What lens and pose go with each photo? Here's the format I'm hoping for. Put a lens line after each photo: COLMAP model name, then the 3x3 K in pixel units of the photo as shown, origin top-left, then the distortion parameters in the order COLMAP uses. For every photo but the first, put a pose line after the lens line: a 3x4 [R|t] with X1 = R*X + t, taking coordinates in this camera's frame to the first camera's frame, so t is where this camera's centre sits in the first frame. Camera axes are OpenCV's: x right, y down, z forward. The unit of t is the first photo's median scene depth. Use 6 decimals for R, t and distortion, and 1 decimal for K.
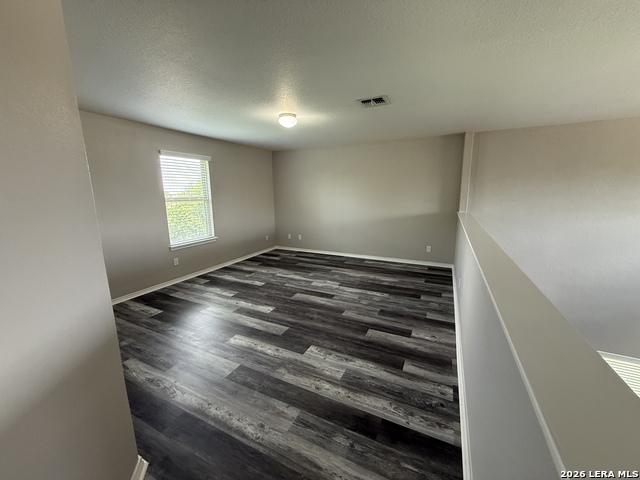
lens RADIAL K [[255.7, 0, 319.9], [0, 255.7, 239.4], [0, 0, 1]] dist [-0.000297, 0.000757]
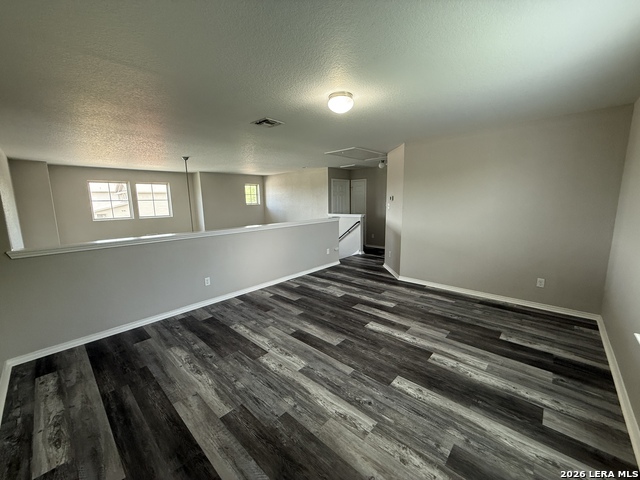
lens RADIAL K [[255.7, 0, 318.8], [0, 255.7, 240.2], [0, 0, 1]] dist [-0.000297, 0.000757]
pose [[-0.956670, -0.015663, 0.290754, -0.267623], [0.084073, 0.941164, 0.327325, -0.323795], [-0.278774, 0.337587, -0.899066, 1.700374]]
